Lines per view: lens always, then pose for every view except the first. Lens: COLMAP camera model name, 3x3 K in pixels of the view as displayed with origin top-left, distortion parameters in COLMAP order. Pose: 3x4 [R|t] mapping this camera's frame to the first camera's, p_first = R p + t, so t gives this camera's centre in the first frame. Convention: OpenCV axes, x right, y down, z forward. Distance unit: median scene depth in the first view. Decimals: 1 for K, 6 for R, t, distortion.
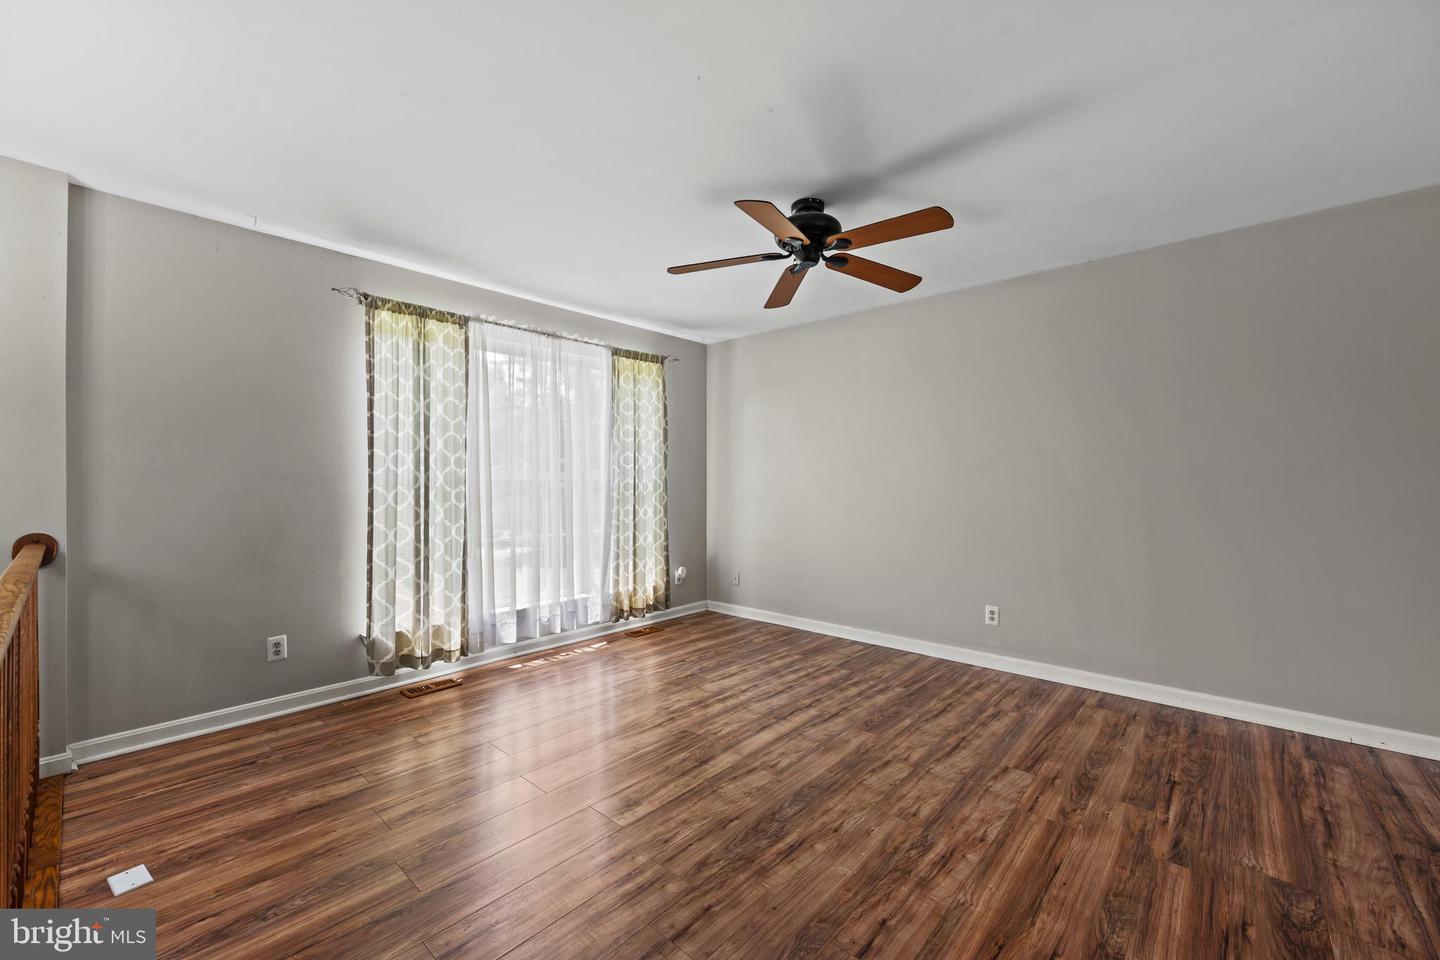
lens RADIAL K [[566.7, 0, 718.6], [0, 566.7, 479.5], [0, 0, 1]] dist [0.001676, -0.000031]
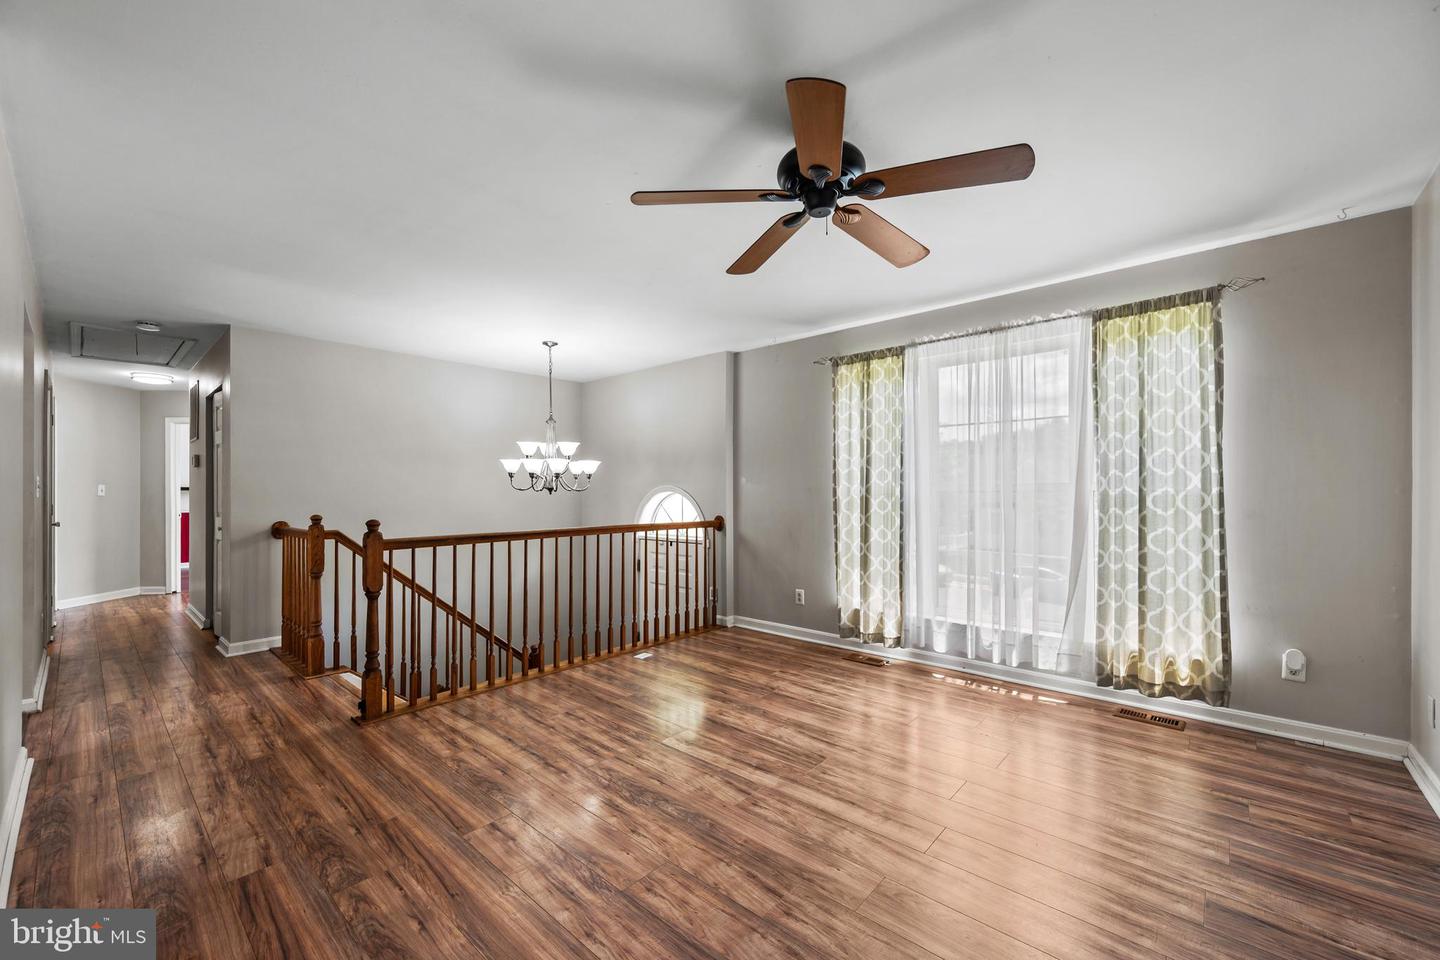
lens RADIAL K [[571.3, 0, 724.1], [0, 571.3, 493.3], [0, 0, 1]] dist [0.000560, -0.000025]
pose [[0.014323, 0.001867, -0.999896, 0.805183], [0.003970, 0.999990, 0.001924, 0.000574], [0.999890, -0.003997, 0.014316, 0.742373]]
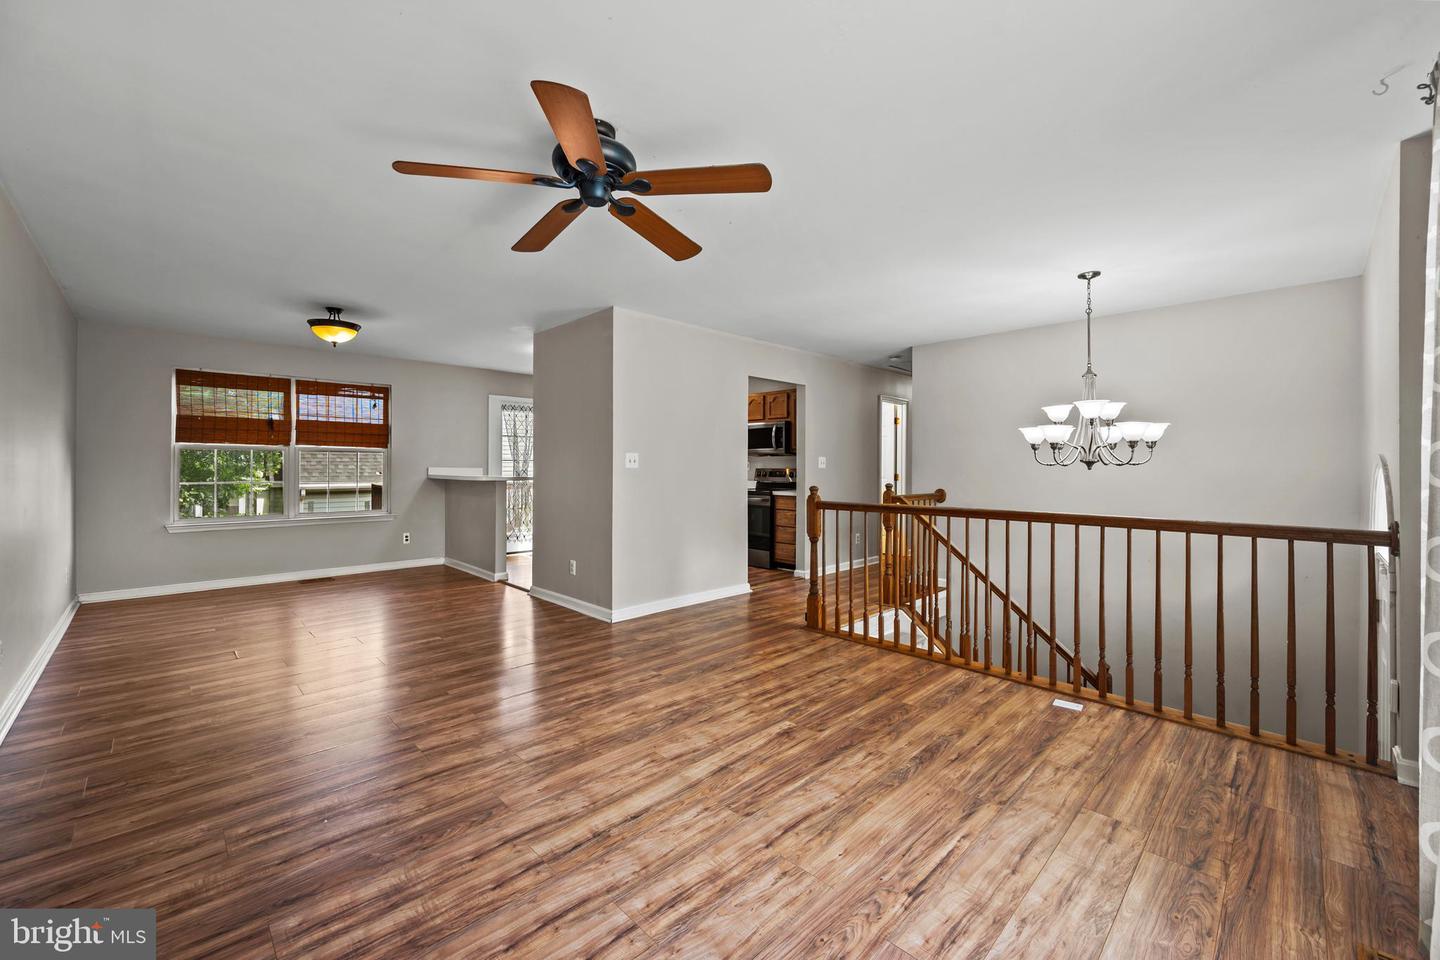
lens RADIAL K [[581.4, 0, 720.0], [0, 581.4, 480.0], [0, 0, 1]] dist [0.000968, 0.000008]
pose [[-0.998146, -0.004166, 0.060720, -0.061509], [-0.002832, 0.999753, 0.022039, 0.001374], [-0.060796, 0.021826, -0.997912, 1.563071]]
